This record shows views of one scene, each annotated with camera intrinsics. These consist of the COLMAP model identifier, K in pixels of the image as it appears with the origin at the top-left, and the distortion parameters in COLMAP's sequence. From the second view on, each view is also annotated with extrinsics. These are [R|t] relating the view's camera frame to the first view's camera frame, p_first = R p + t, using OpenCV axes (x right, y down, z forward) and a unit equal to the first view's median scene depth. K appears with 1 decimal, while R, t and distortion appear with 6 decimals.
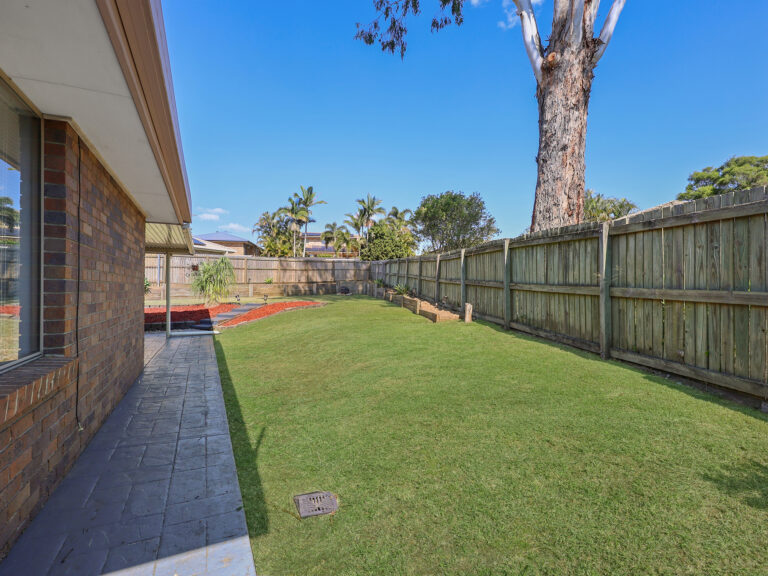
lens RADIAL K [[348.0, 0, 383.5], [0, 348.0, 288.7], [0, 0, 1]] dist [0.002205, -0.000108]
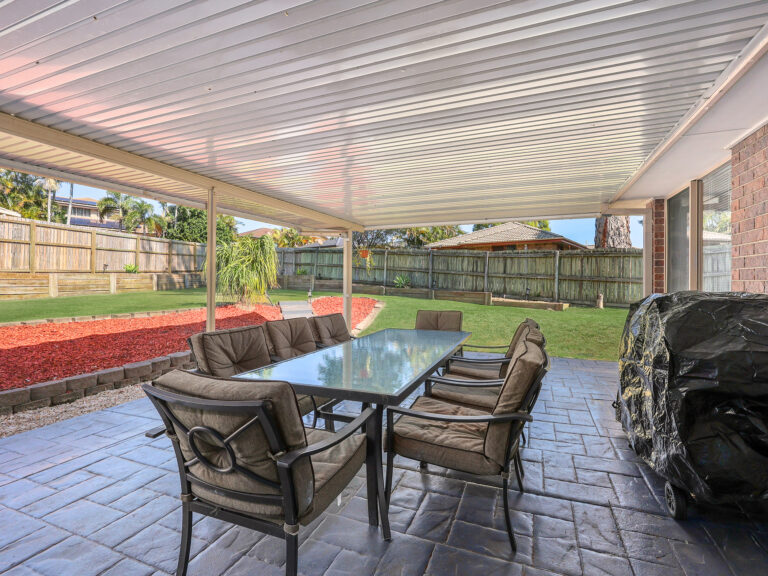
lens RADIAL K [[368.1, 0, 384.3], [0, 368.1, 282.4], [0, 0, 1]] dist [-0.003204, -0.000280]
pose [[0.758593, 0.003936, 0.651553, -0.231089], [-0.005653, 0.999984, 0.000541, 0.000096], [-0.651540, -0.004093, 0.758603, 0.086990]]
